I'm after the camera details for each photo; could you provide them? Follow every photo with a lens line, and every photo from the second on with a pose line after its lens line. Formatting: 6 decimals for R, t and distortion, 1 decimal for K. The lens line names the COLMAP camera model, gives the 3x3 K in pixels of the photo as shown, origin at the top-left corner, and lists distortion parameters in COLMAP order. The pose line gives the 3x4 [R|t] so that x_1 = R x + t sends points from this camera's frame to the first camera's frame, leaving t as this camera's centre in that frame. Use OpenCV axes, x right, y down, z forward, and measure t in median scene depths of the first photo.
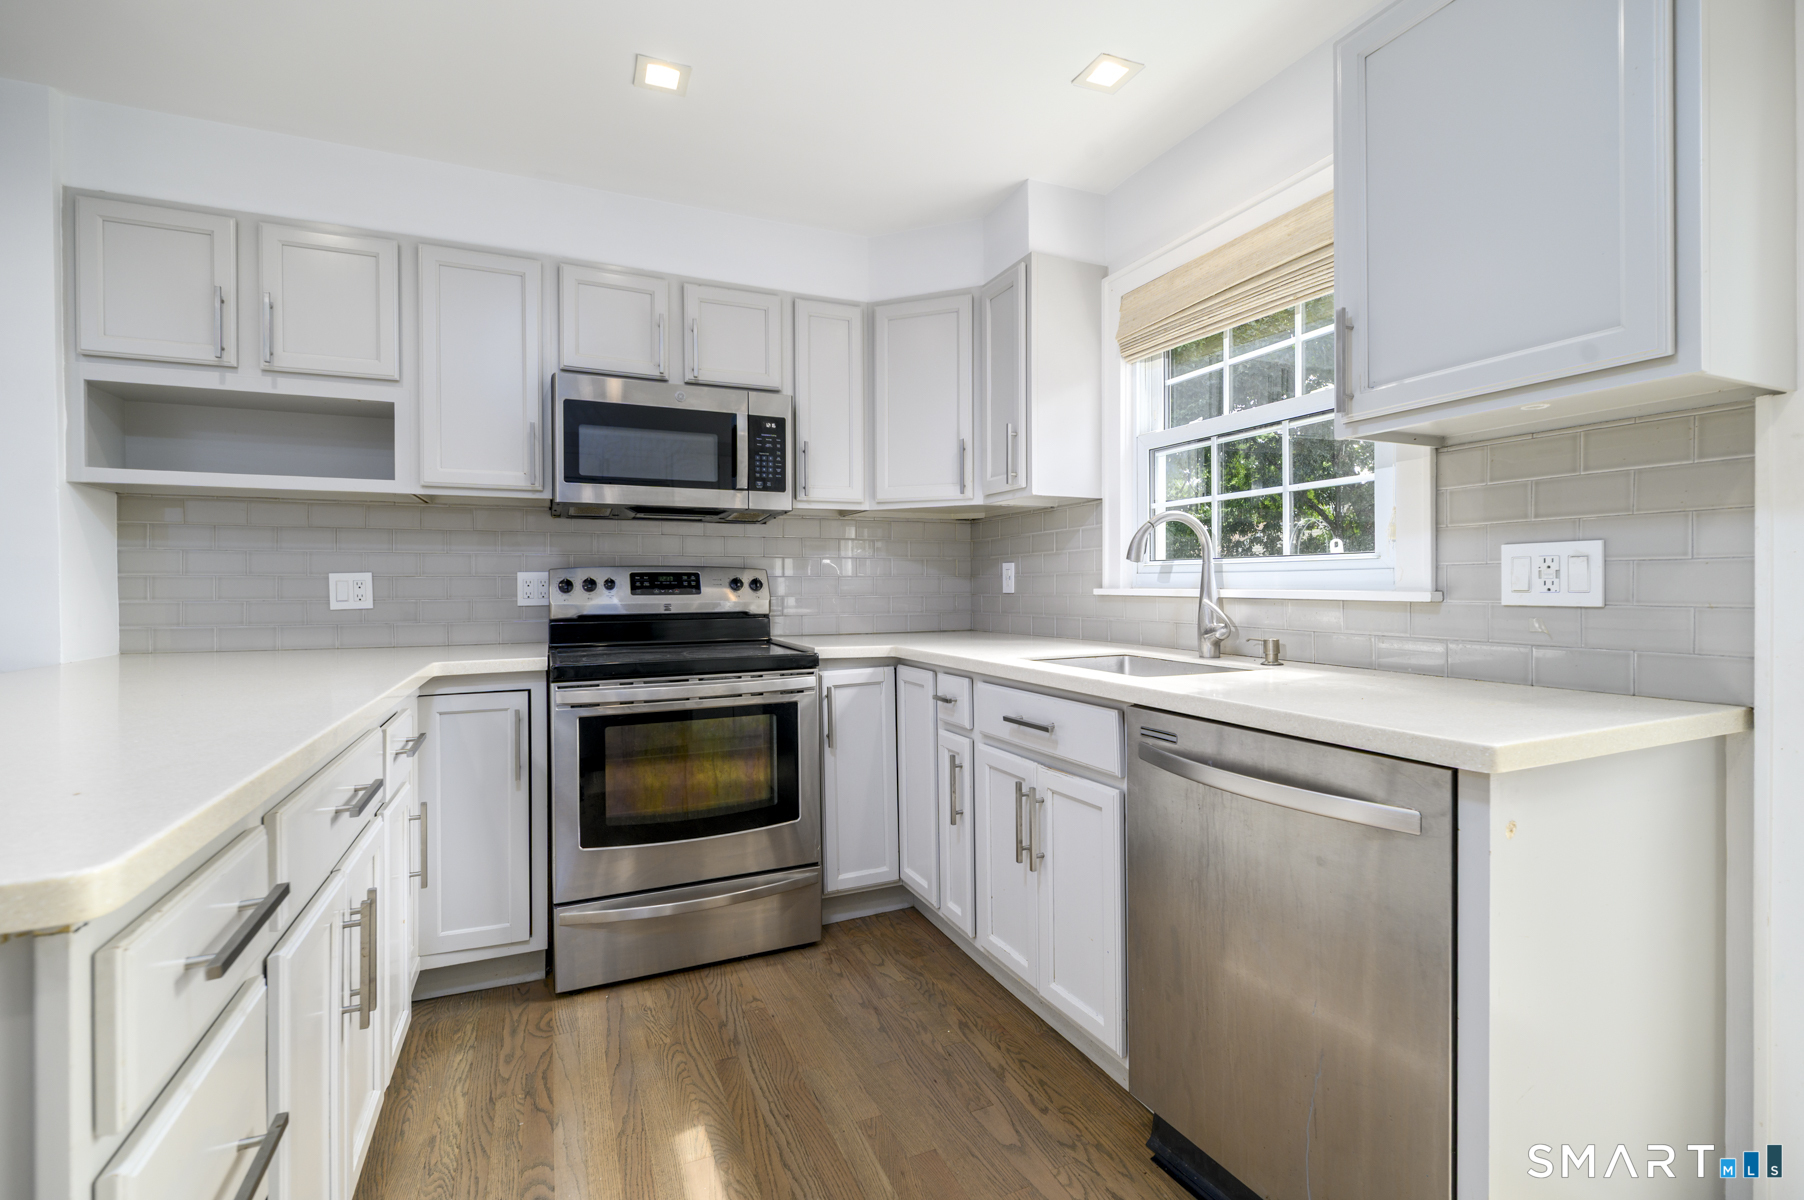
lens RADIAL K [[795.6, 0, 899.7], [0, 795.6, 587.2], [0, 0, 1]] dist [-0.000204, -0.000331]
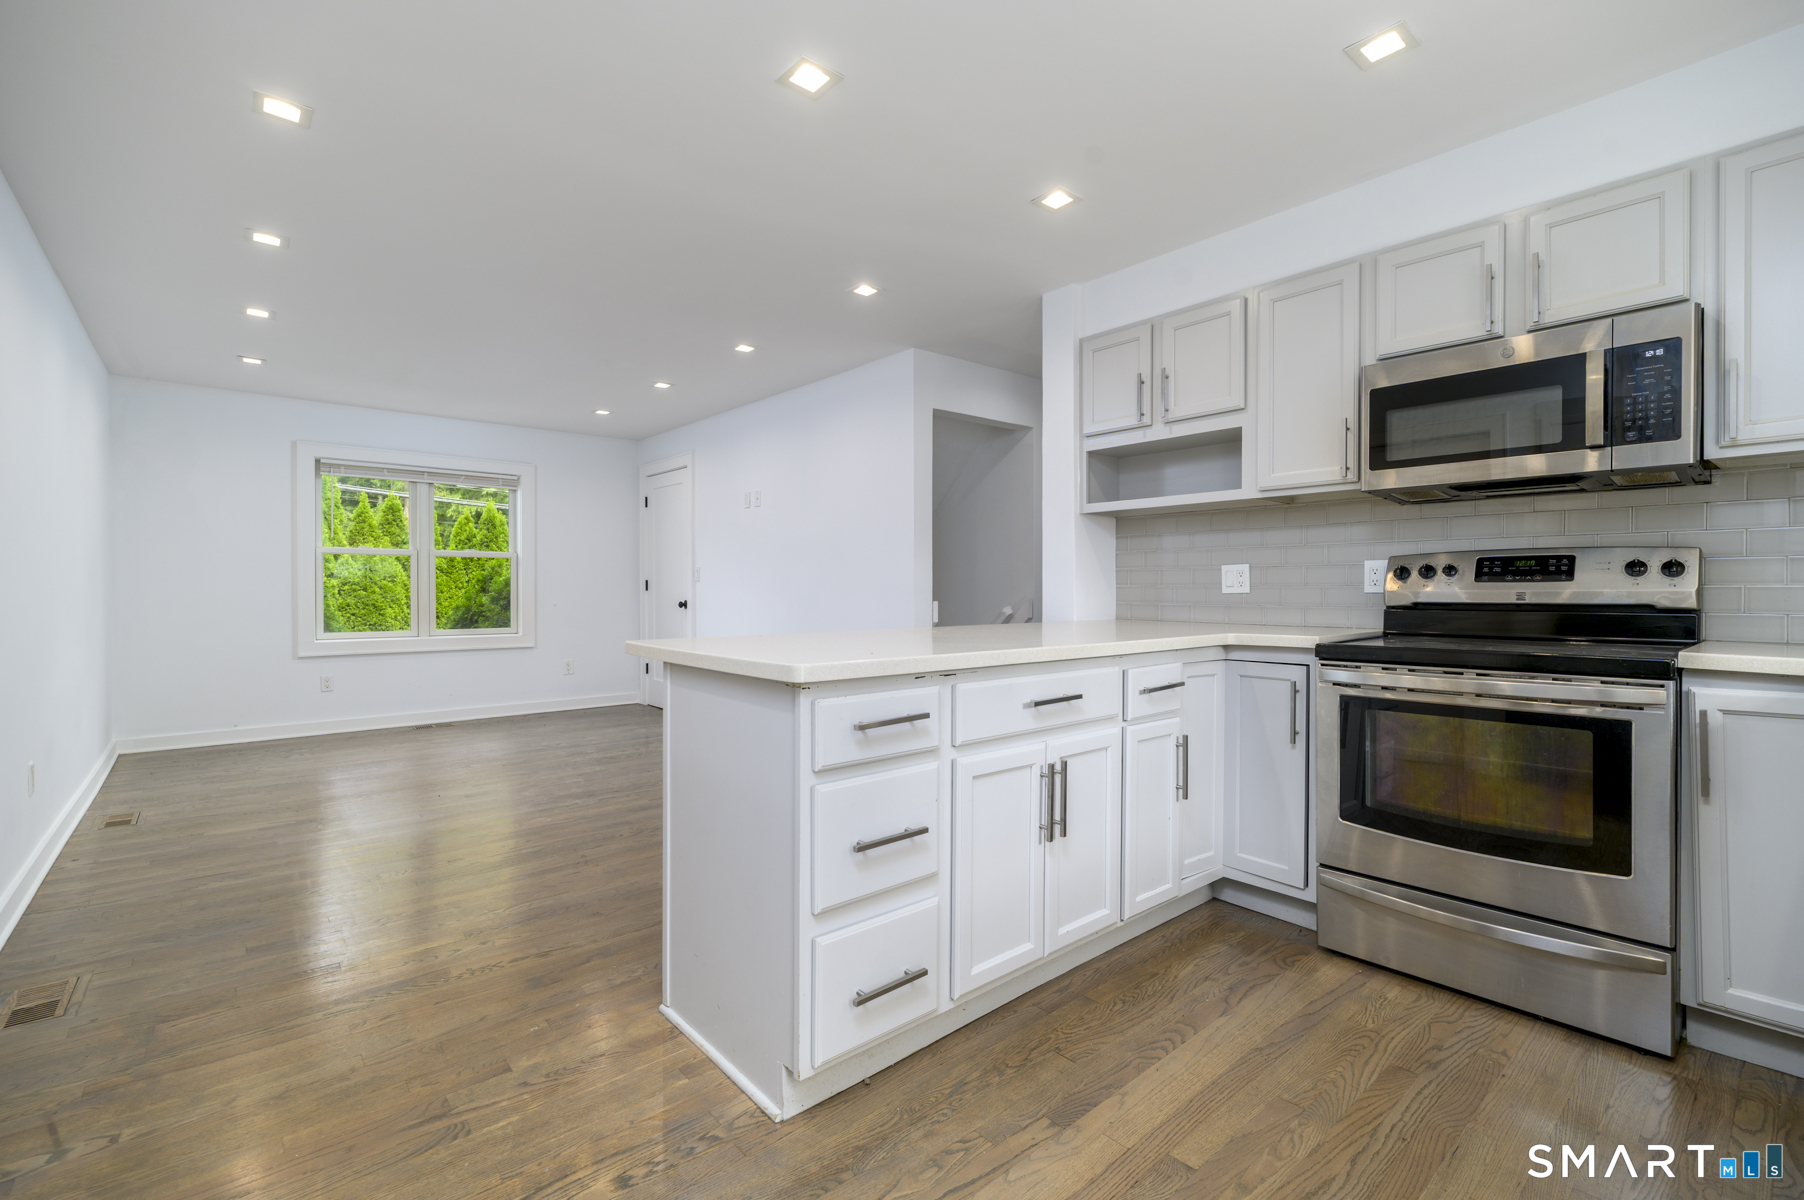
lens RADIAL K [[789.1, 0, 898.1], [0, 789.1, 594.9], [0, 0, 1]] dist [0.001260, -0.000222]
pose [[0.290465, 0.011748, -0.956814, 0.370485], [-0.003250, 0.999931, 0.011291, 0.018315], [0.956880, -0.000170, 0.290483, 0.117687]]
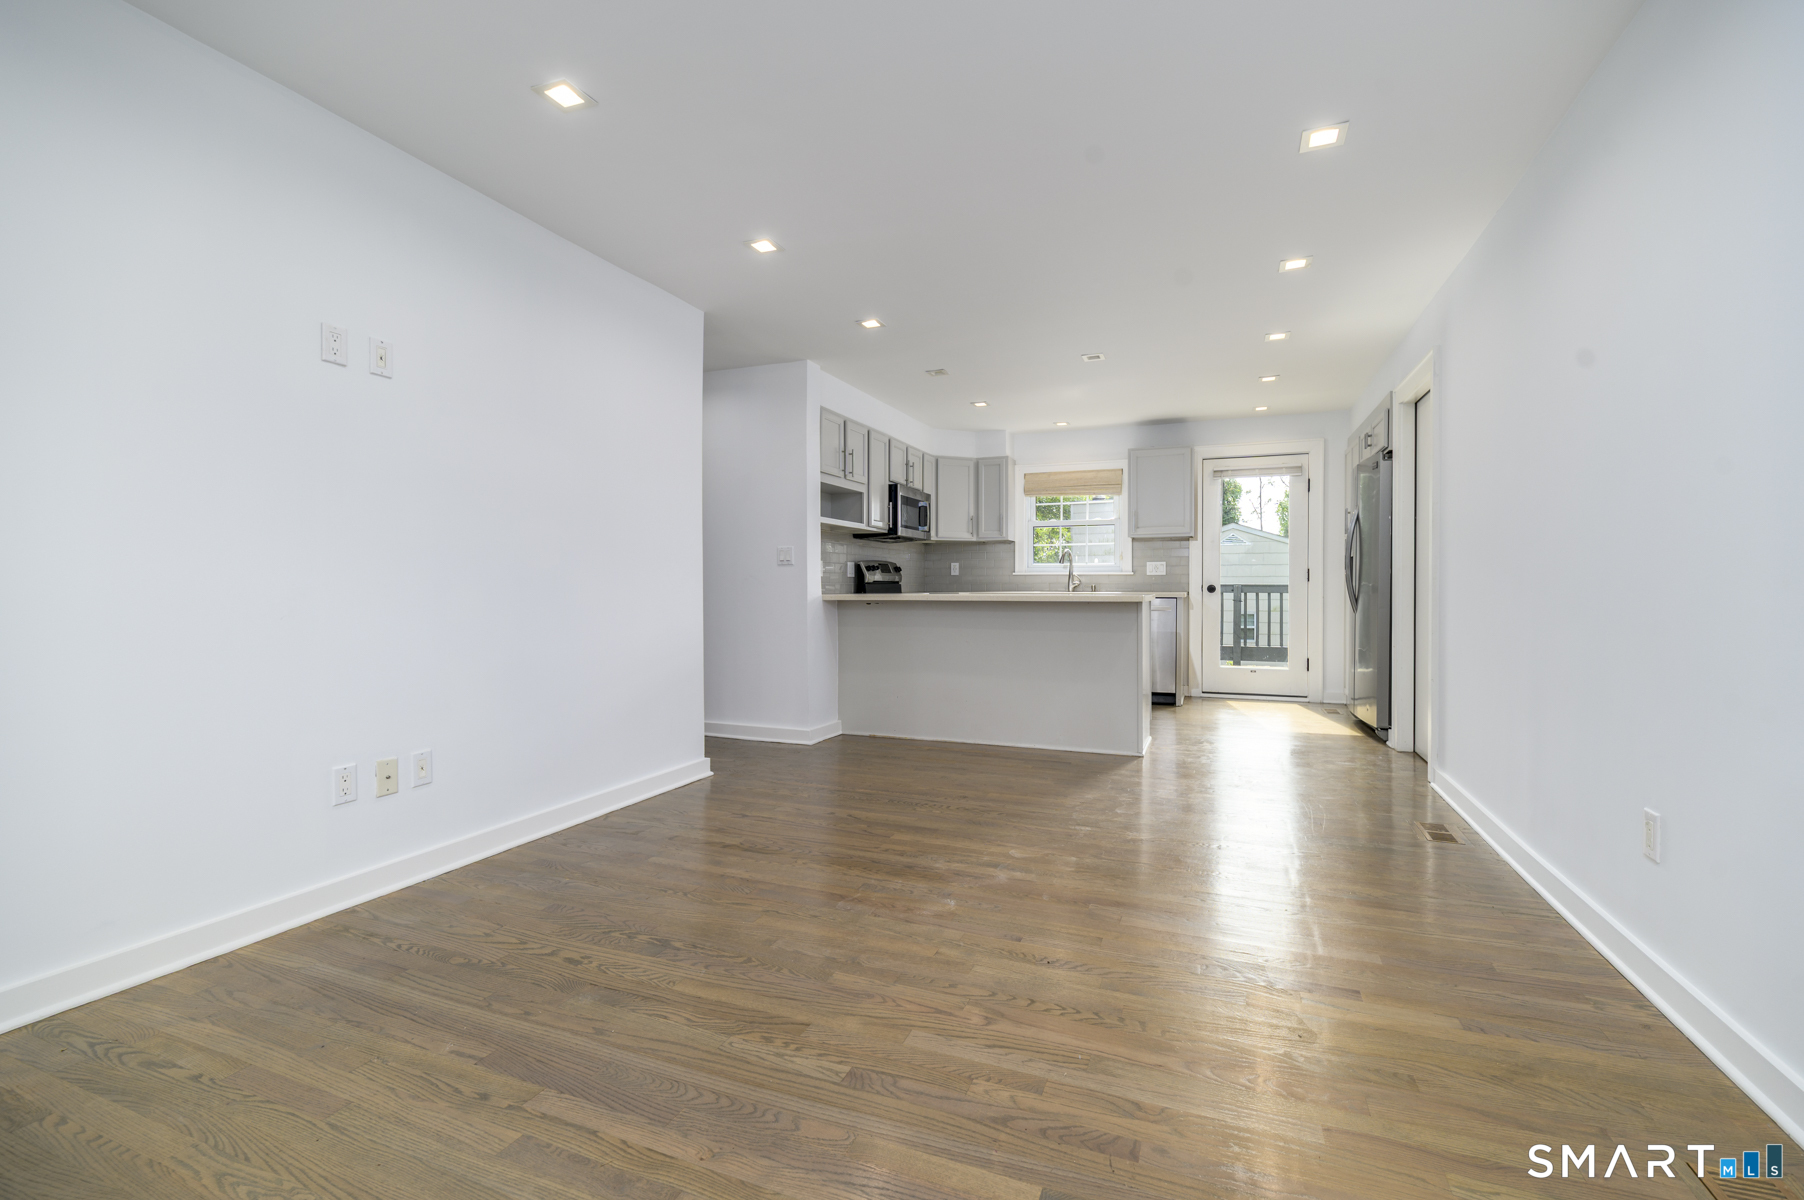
lens RADIAL K [[789.1, 0, 898.1], [0, 789.1, 594.9], [0, 0, 1]] dist [0.001260, -0.000222]
pose [[0.717932, -0.004730, 0.696097, -2.136015], [-0.000274, 0.999975, 0.007078, 0.065146], [-0.696113, -0.005272, 0.717912, -0.792600]]
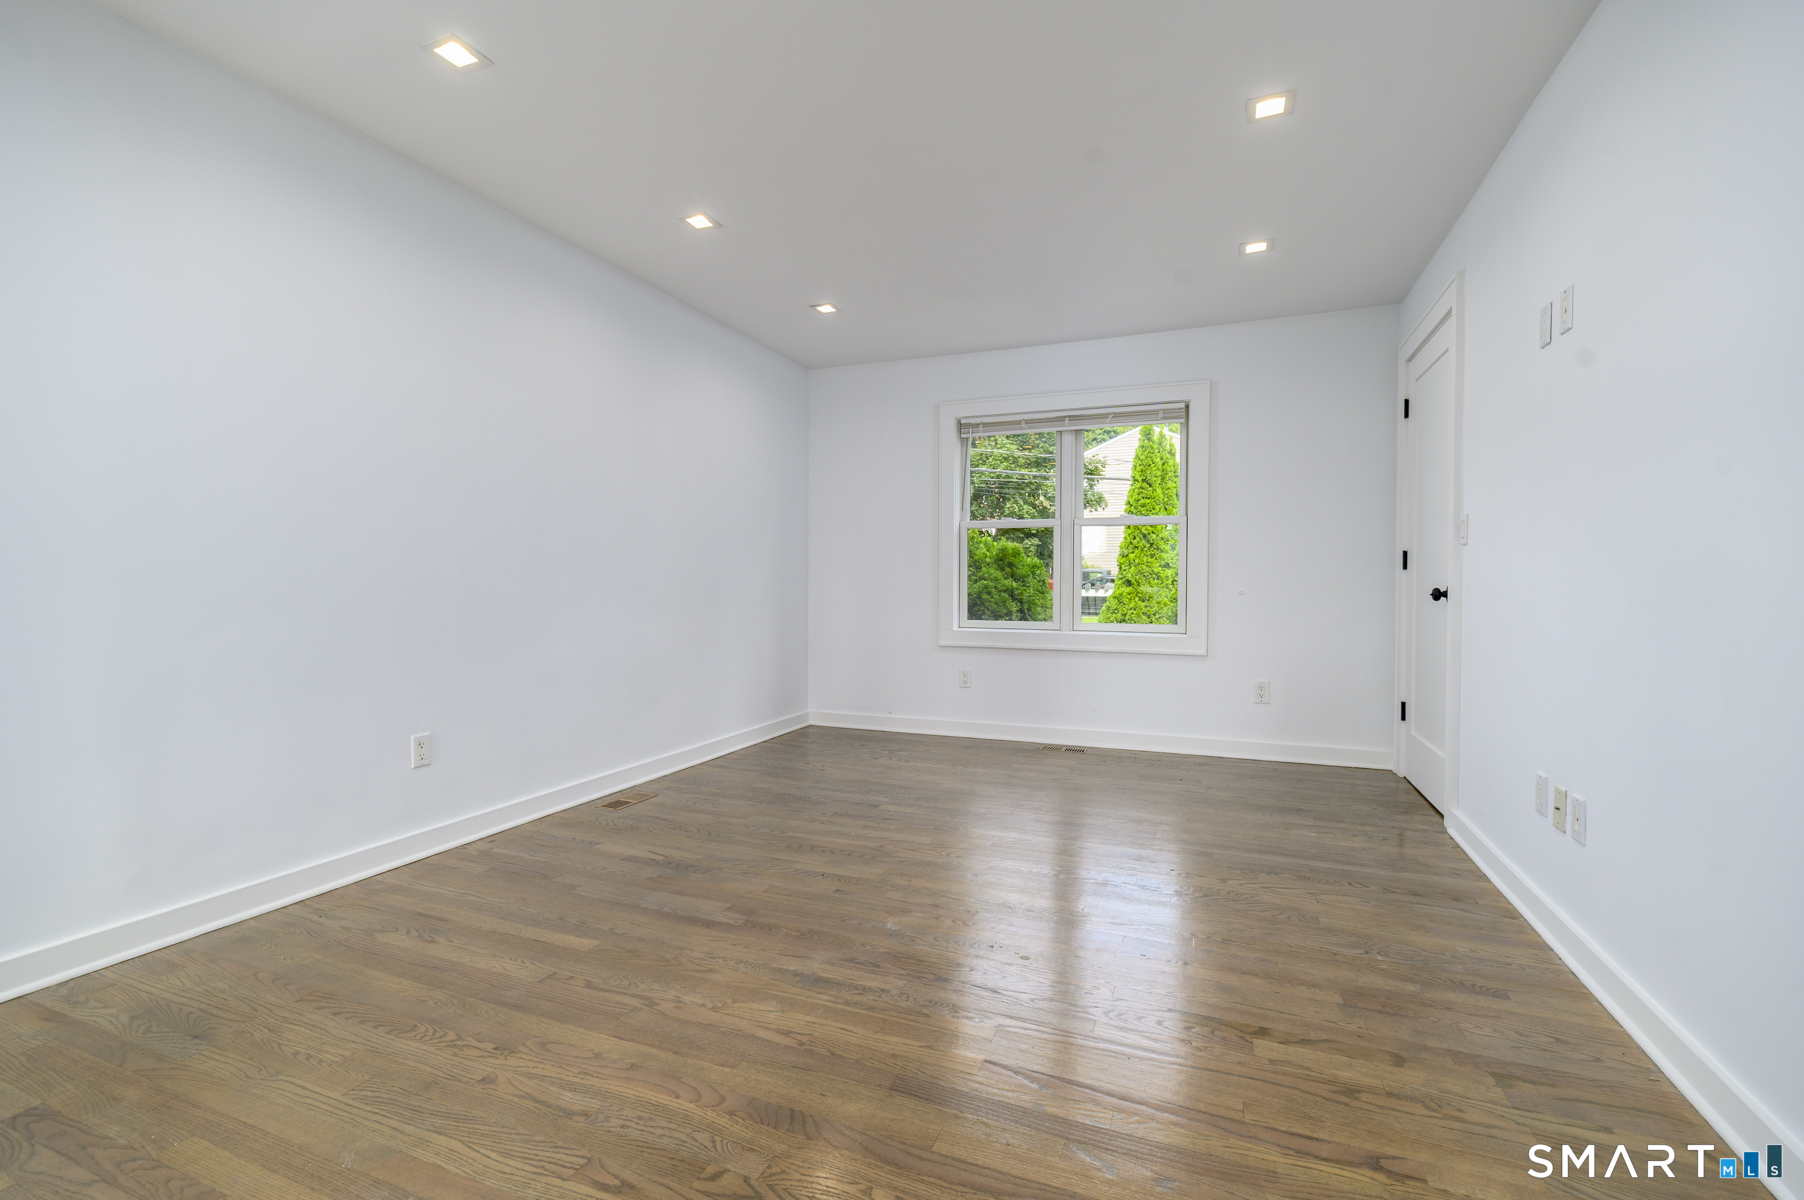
lens RADIAL K [[789.1, 0, 898.1], [0, 789.1, 594.9], [0, 0, 1]] dist [0.001260, -0.000222]
pose [[-0.717965, 0.010338, -0.696003, -0.799617], [-0.002118, 0.999853, 0.017036, 0.063319], [0.696076, 0.013705, -0.717837, 0.502605]]
